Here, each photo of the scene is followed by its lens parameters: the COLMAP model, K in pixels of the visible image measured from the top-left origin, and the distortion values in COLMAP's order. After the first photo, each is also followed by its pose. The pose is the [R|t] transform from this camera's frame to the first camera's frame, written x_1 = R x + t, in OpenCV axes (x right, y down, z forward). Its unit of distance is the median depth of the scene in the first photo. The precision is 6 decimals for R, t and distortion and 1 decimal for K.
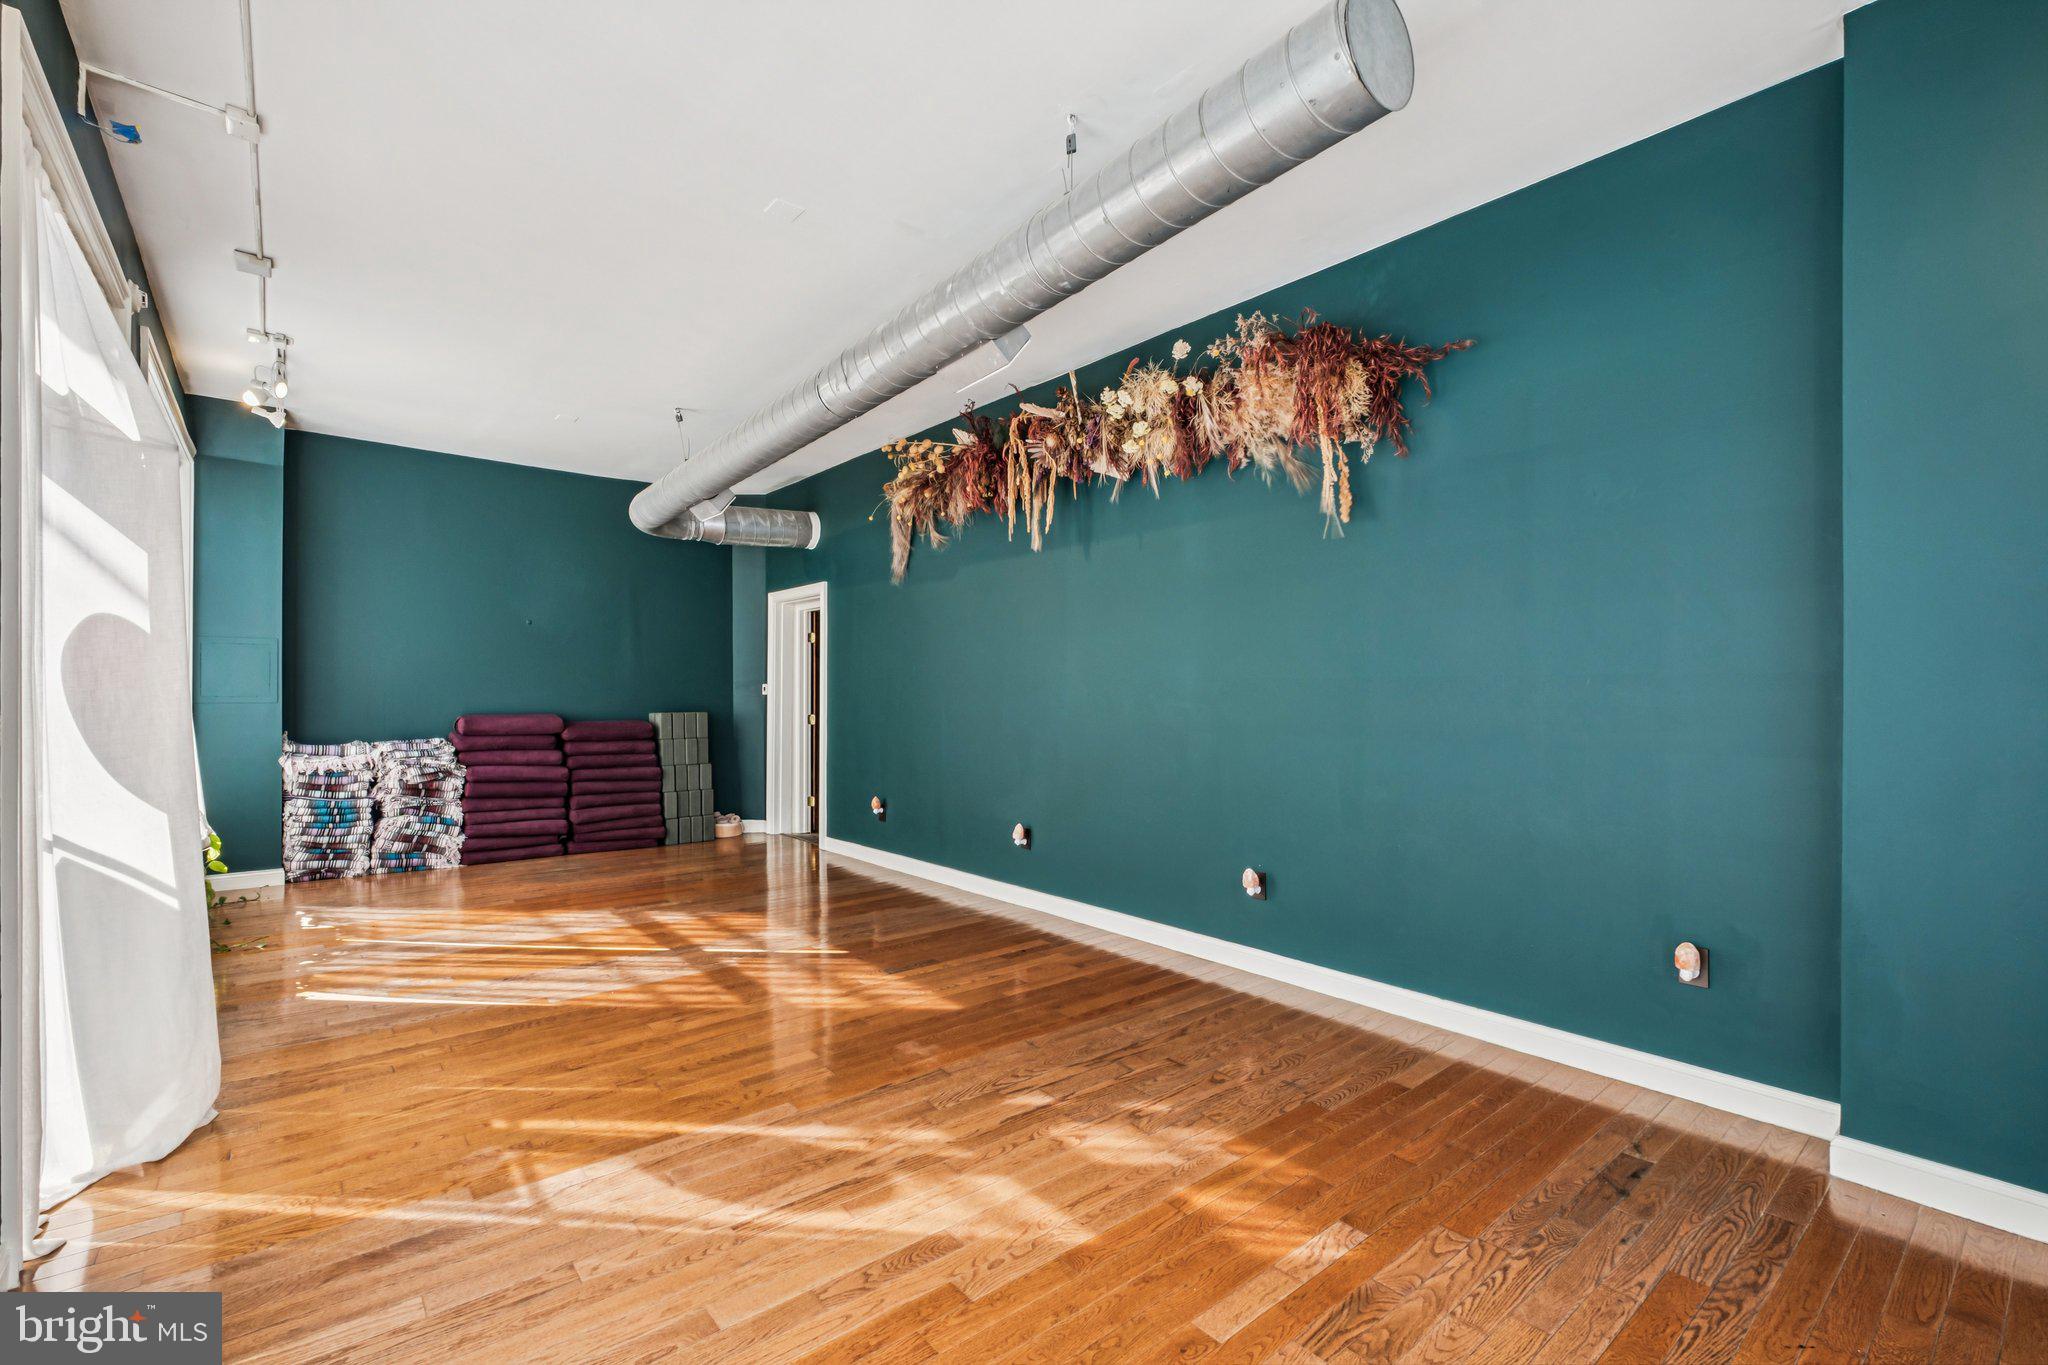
lens RADIAL K [[889.1, 0, 974.5], [0, 889.1, 686.8], [0, 0, 1]] dist [-0.011103, -0.001026]
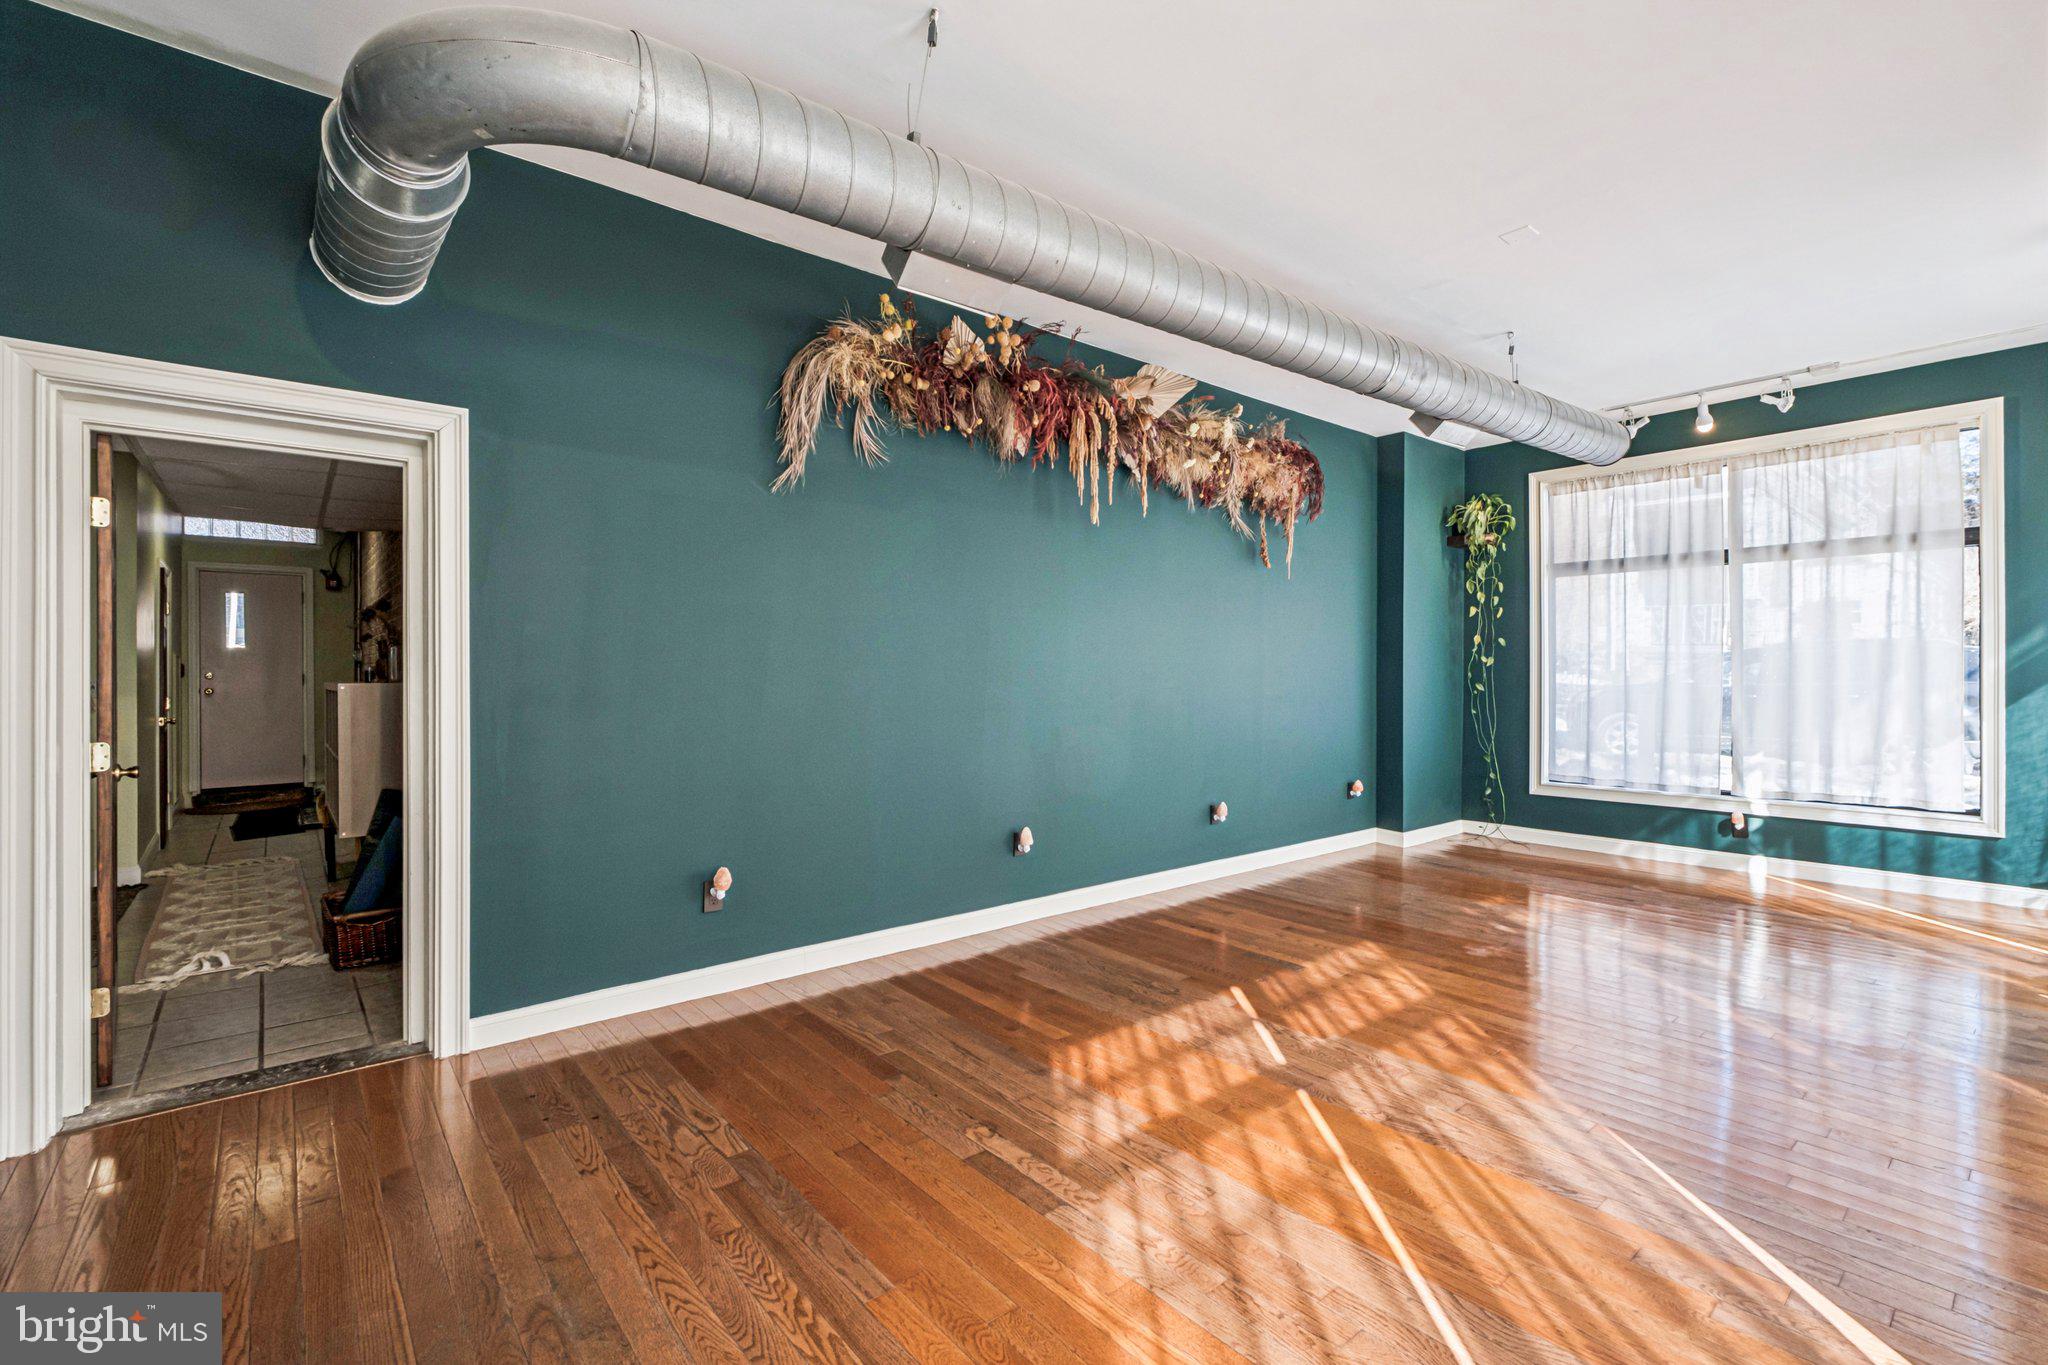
lens RADIAL K [[889.1, 0, 1018.9], [0, 889.1, 683.1], [0, 0, 1]] dist [-0.011103, -0.001026]
pose [[-0.032305, -0.001981, 0.999476, -0.691481], [-0.007272, 0.999972, 0.001747, 0.011203], [-0.999452, -0.007211, -0.032318, 0.884105]]
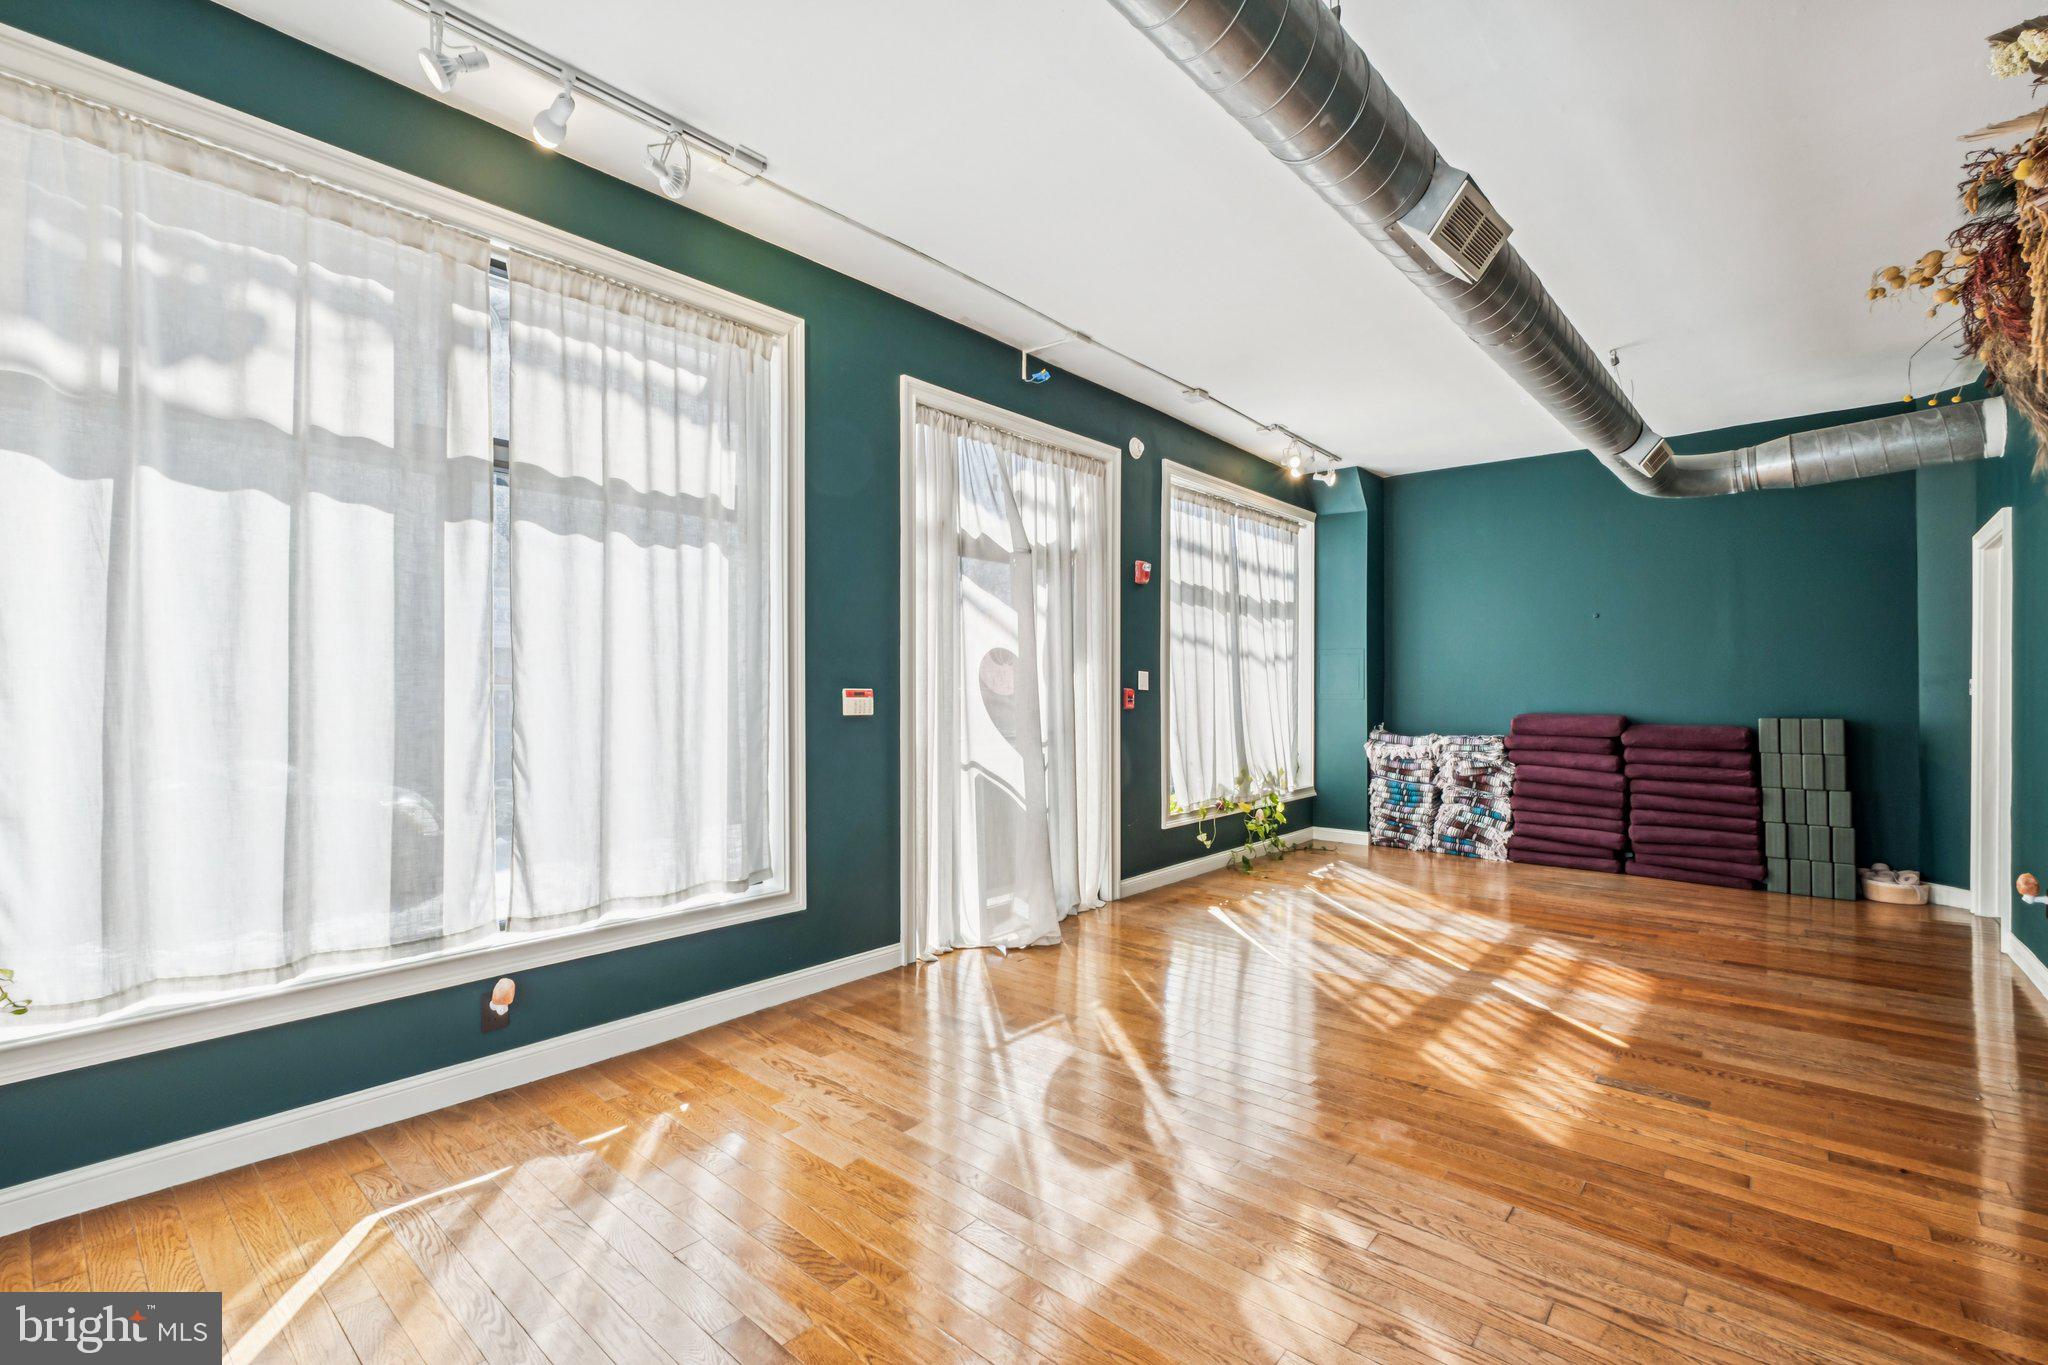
lens RADIAL K [[889.1, 0, 1014.0], [0, 889.1, 683.9], [0, 0, 1]] dist [-0.011103, -0.001026]
pose [[0.184340, -0.007315, -0.982835, 0.344321], [0.003682, 0.999970, -0.006752, 0.002705], [0.982856, -0.002374, 0.184362, 0.268091]]
